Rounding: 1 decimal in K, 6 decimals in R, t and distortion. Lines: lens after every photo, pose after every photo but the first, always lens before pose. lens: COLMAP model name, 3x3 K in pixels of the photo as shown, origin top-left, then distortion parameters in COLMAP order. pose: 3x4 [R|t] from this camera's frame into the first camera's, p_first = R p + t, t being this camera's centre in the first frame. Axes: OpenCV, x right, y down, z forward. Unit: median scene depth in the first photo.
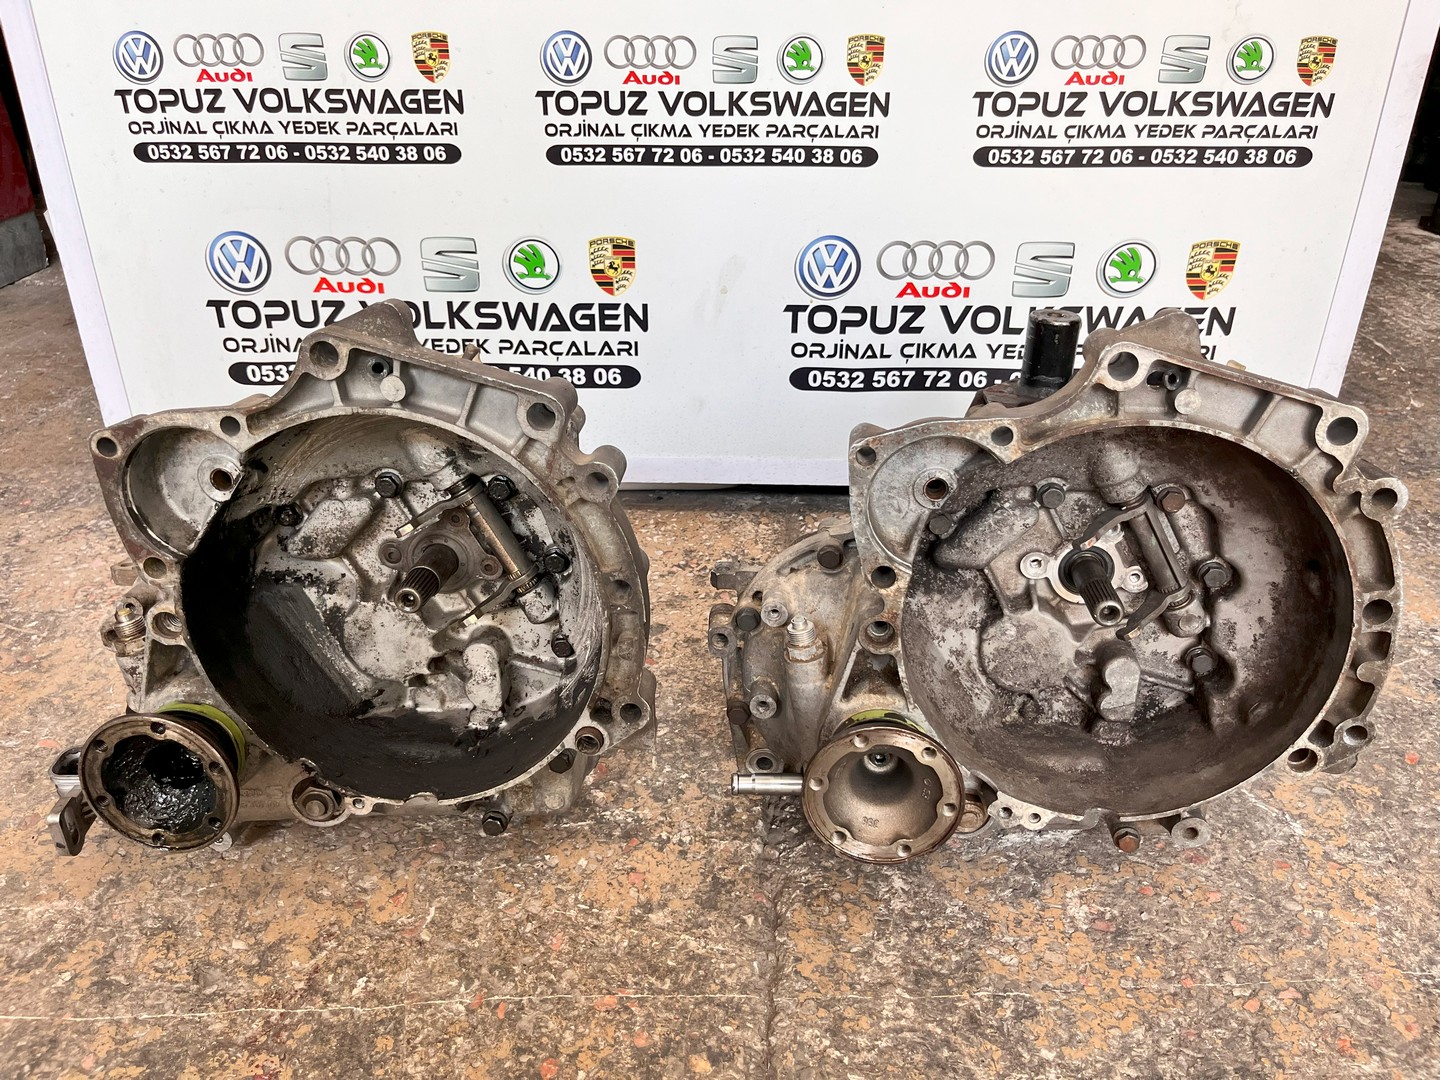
lens RADIAL K [[1121.5, 0, 714.3], [0, 1121.5, 562.4], [0, 0, 1]] dist [0.054530, -0.097351]
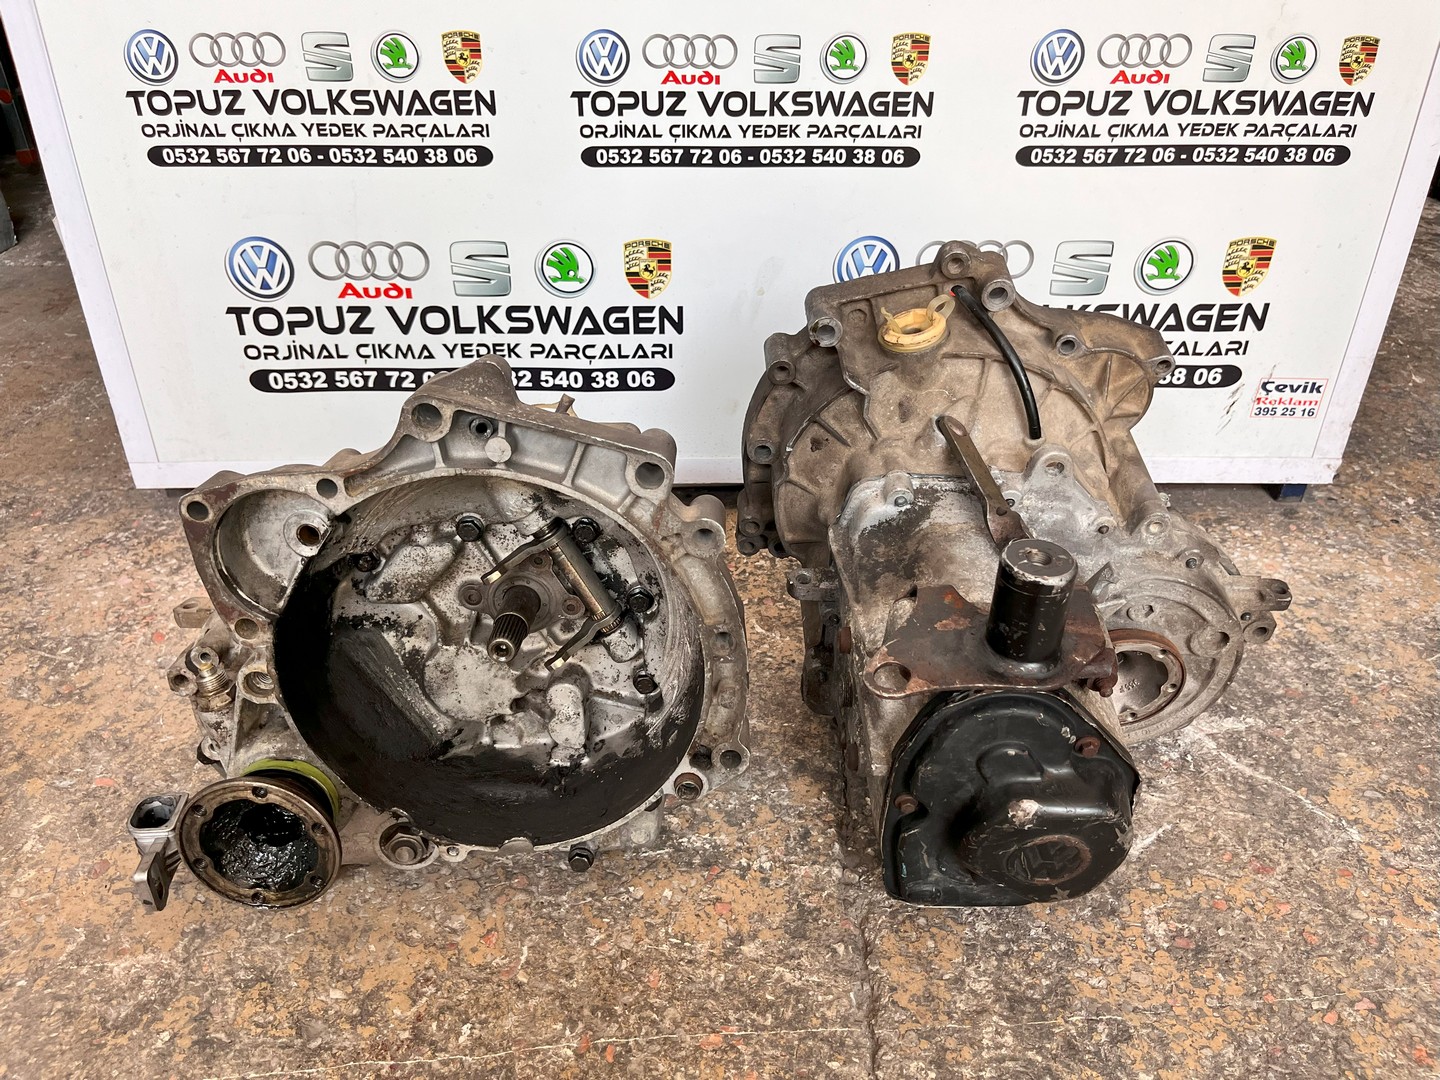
lens RADIAL K [[1121.5, 0, 712.5], [0, 1121.5, 561.1], [0, 0, 1]] dist [0.054530, -0.097351]
pose [[0.998912, -0.021801, 0.041232, -0.085174], [0.019564, 0.998355, 0.053898, -0.064350], [-0.042339, -0.053033, 0.997695, 0.005715]]
